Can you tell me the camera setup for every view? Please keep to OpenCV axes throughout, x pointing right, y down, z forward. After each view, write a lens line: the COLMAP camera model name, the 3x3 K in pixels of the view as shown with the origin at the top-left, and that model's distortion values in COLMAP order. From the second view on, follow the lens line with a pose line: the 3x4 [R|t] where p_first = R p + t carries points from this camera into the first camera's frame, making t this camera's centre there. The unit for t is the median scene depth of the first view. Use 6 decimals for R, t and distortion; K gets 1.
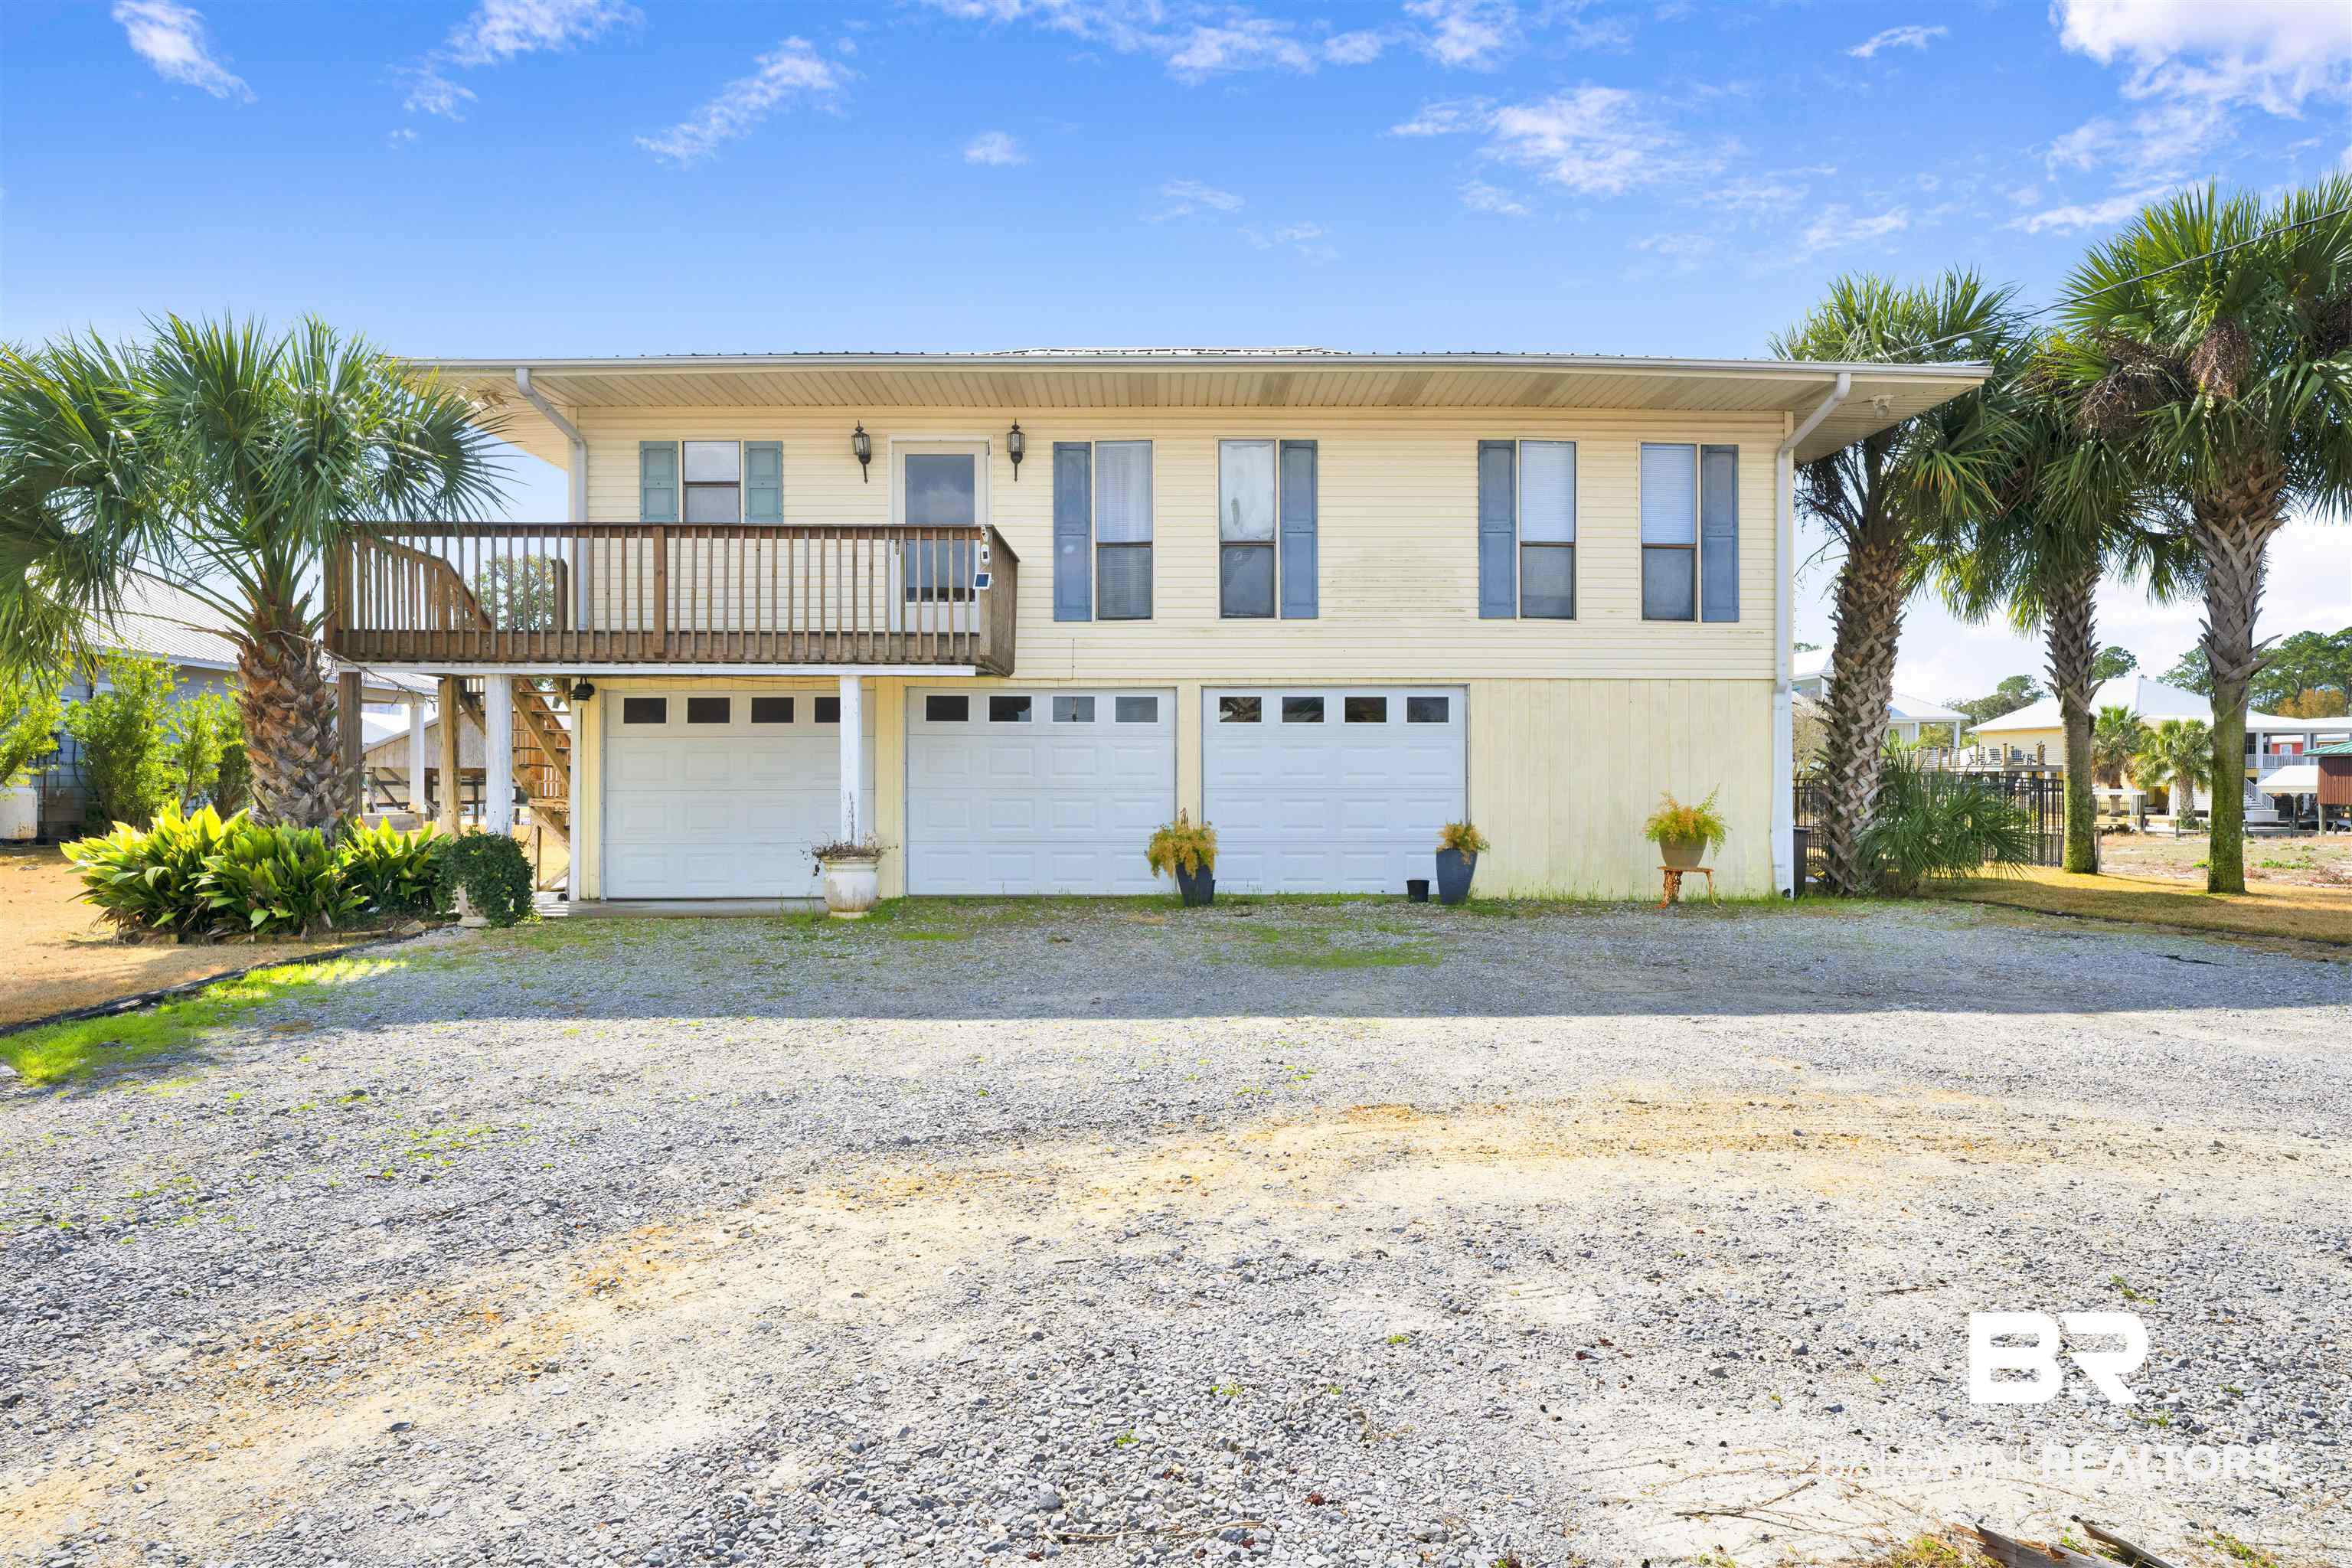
lens RADIAL K [[1328.9, 0, 1176.8], [0, 1328.9, 797.6], [0, 0, 1]] dist [-0.003773, -0.000709]
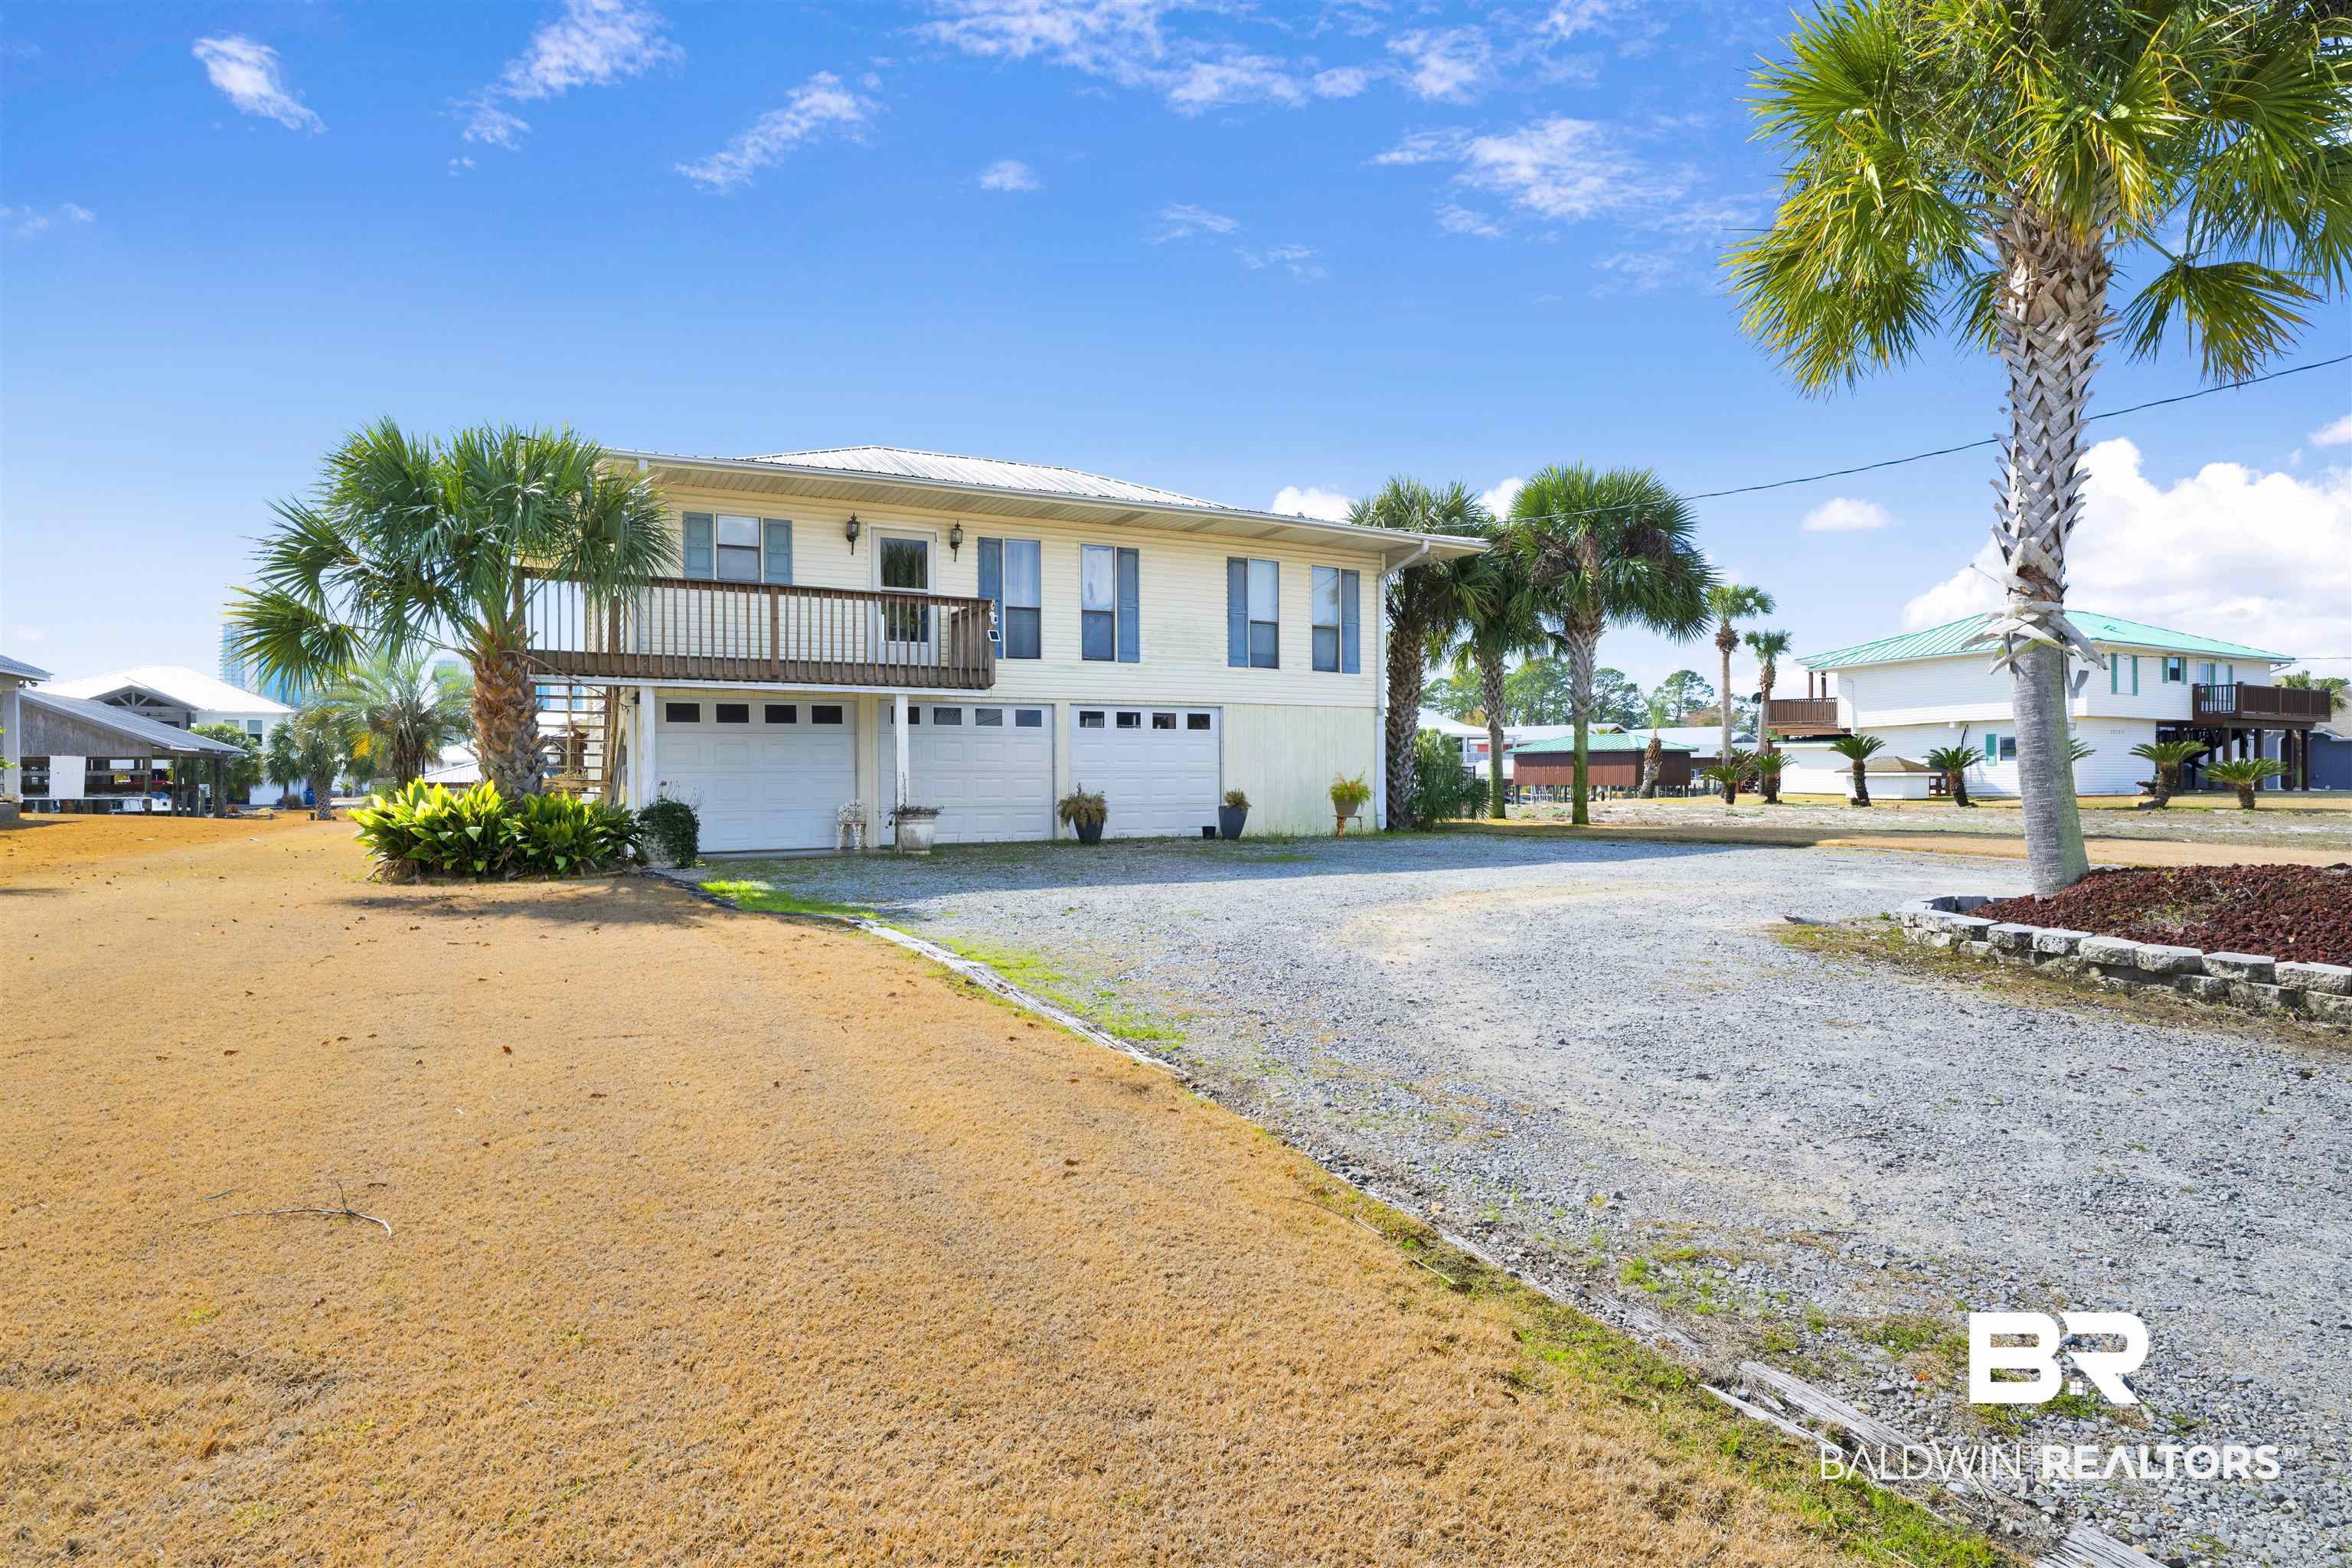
lens RADIAL K [[1233.8, 0, 1172.2], [0, 1233.8, 767.7], [0, 0, 1]] dist [0.004036, -0.000267]
pose [[0.897603, 0.000663, 0.440803, -0.508986], [0.005362, 0.999908, -0.012423, 0.008132], [-0.440771, 0.013515, 0.897518, -0.330300]]
